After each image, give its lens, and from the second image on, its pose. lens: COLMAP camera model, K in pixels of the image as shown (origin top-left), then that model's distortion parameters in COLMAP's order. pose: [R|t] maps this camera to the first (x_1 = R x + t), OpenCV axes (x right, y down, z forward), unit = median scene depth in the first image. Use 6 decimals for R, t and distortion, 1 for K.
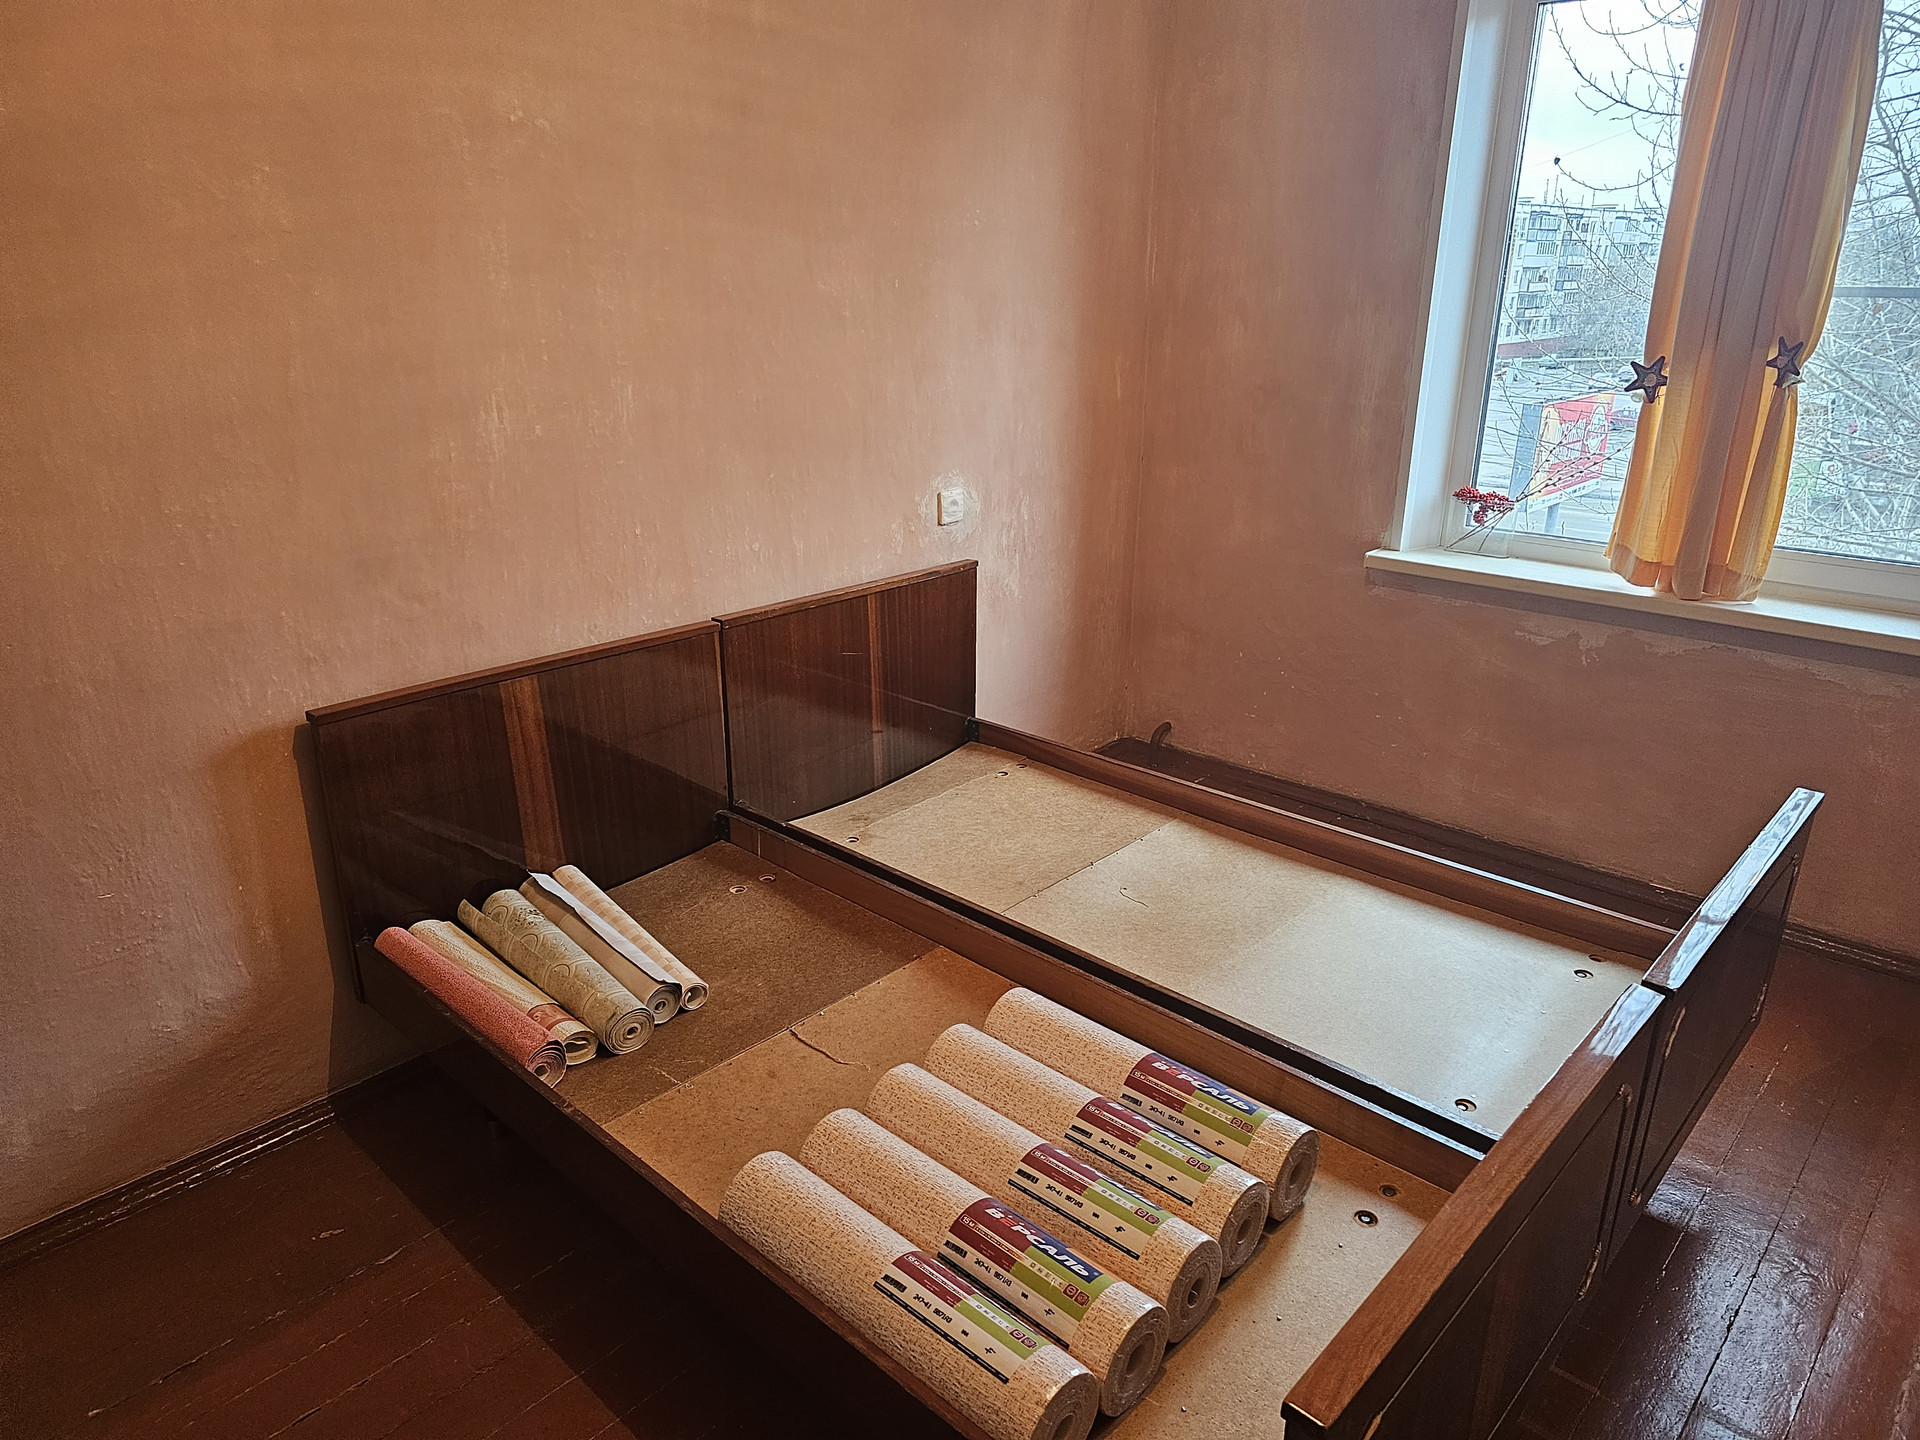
lens RADIAL K [[1254.9, 0, 952.9], [0, 1254.9, 728.9], [0, 0, 1]] dist [-0.004637, -0.003683]
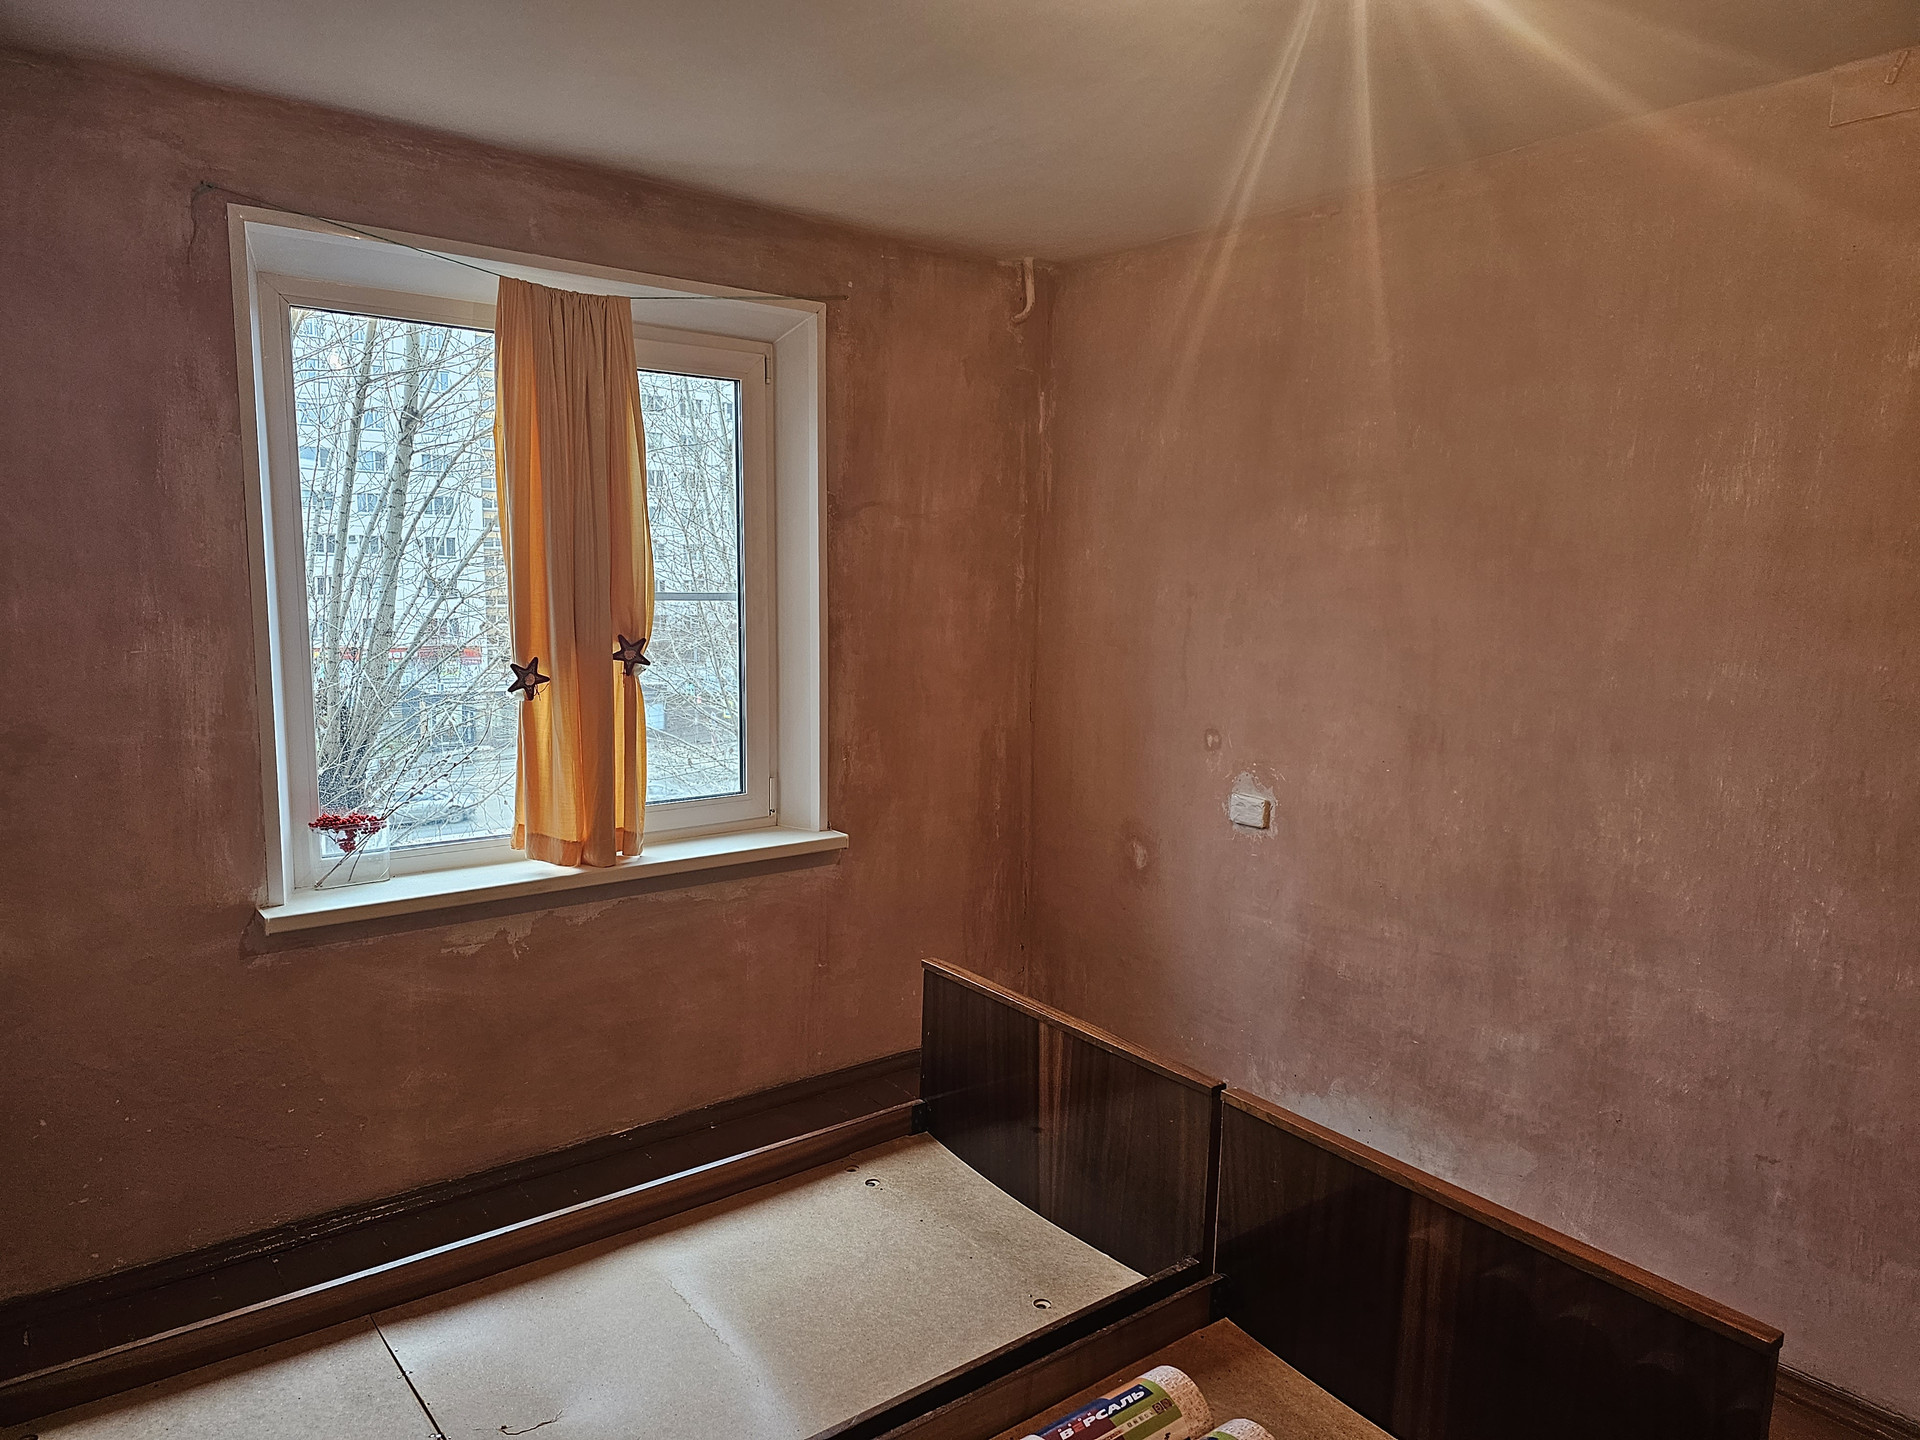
lens RADIAL K [[1254.9, 0, 956.2], [0, 1254.9, 722.8], [0, 0, 1]] dist [-0.004637, -0.003683]
pose [[0.142927, -0.114438, 0.983095, -0.425405], [0.322118, 0.944593, 0.063125, -0.188856], [-0.935848, 0.307650, 0.171870, 0.477061]]
